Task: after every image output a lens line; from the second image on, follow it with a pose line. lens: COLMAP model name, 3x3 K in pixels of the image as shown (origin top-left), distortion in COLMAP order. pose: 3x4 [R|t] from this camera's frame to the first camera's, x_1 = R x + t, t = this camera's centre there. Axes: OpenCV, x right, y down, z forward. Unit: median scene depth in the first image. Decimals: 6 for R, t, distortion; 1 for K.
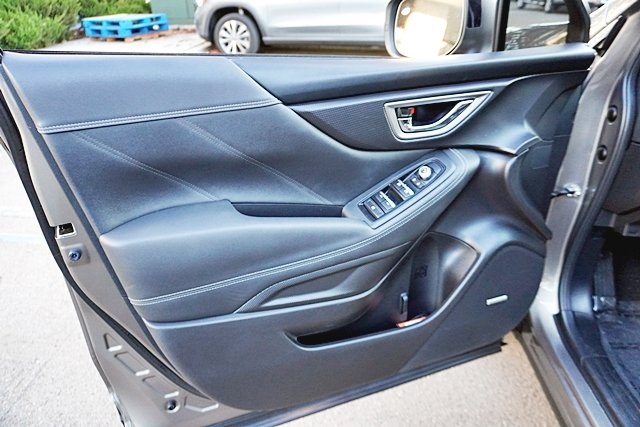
lens RADIAL K [[430.3, 0, 320.0], [0, 430.3, 213.5], [0, 0, 1]] dist [-0.045786, 0.037046]
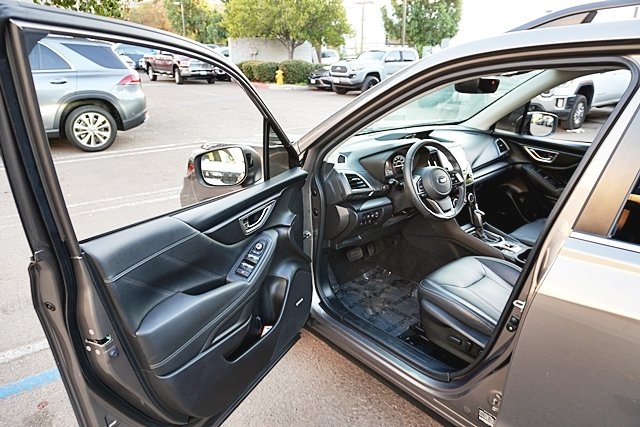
lens RADIAL K [[516.2, 0, 320.0], [0, 516.2, 213.5], [0, 0, 1]] dist [-0.144523, 0.069003]
pose [[0.713387, -0.234378, 0.660414, -1.035142], [0.327114, 0.944813, -0.018044, -0.102555], [-0.619738, 0.228903, 0.750685, -0.924798]]
